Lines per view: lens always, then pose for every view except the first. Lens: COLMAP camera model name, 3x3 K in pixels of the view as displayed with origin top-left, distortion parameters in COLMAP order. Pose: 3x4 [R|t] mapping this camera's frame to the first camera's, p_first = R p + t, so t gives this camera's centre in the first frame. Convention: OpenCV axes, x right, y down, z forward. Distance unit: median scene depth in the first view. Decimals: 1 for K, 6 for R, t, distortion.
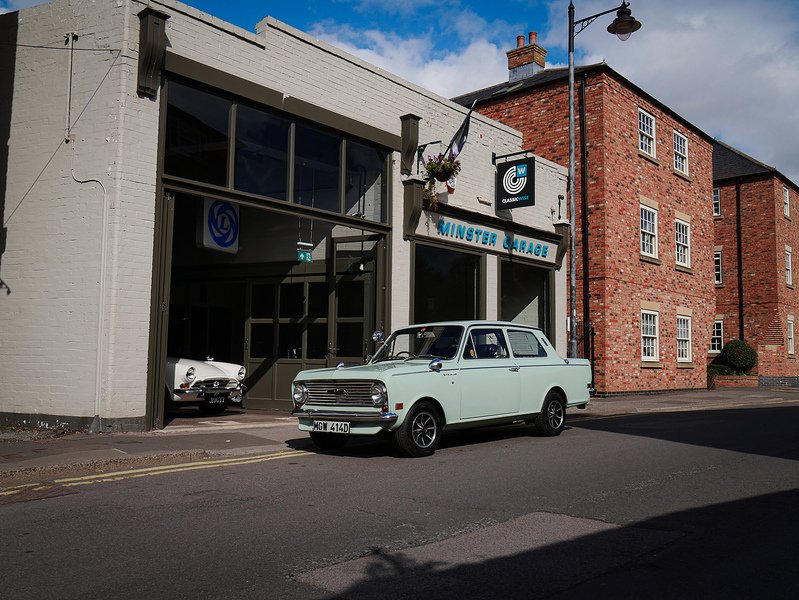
lens RADIAL K [[713.3, 0, 399.8], [0, 713.3, 300.8], [0, 0, 1]] dist [-0.005704, -0.016183]
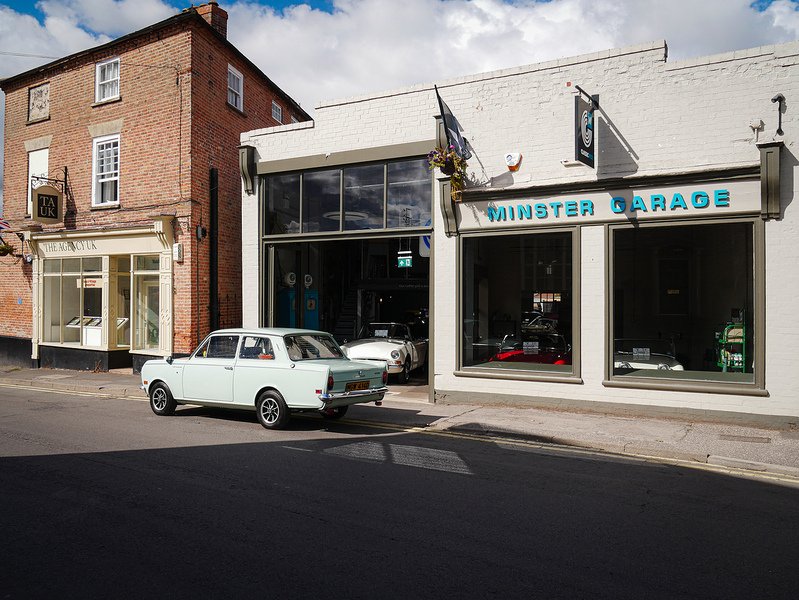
lens RADIAL K [[678.6, 0, 397.3], [0, 678.6, 305.2], [0, 0, 1]] dist [-0.005591, -0.012512]
pose [[0.178692, -0.005806, -0.983888, 0.846099], [0.081165, 0.996661, 0.008859, -0.001380], [0.980552, -0.081440, 0.178567, 0.652101]]
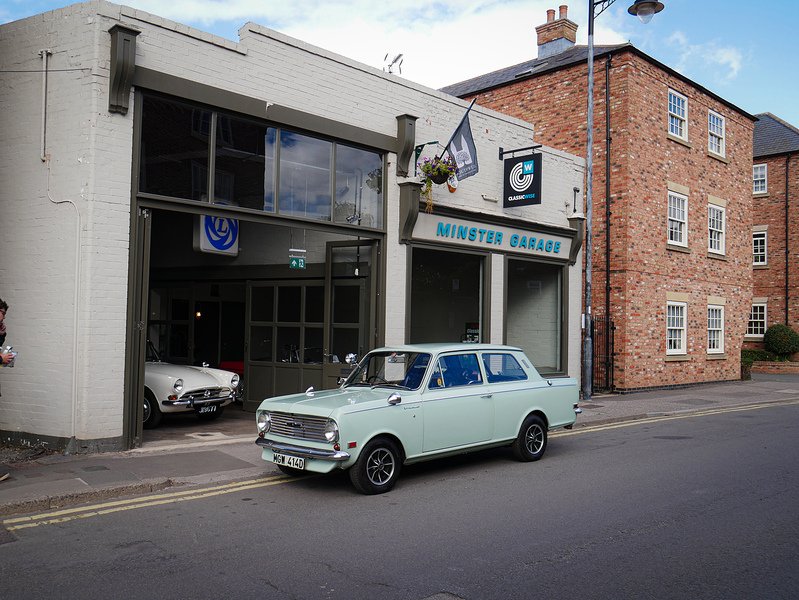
lens RADIAL K [[713.3, 0, 395.9], [0, 713.3, 304.2], [0, 0, 1]] dist [-0.005704, -0.016183]
pose [[0.997050, 0.002671, -0.076706, 0.066447], [0.001290, 0.998670, 0.051544, -0.047228], [0.076742, -0.051491, 0.995721, 0.019638]]
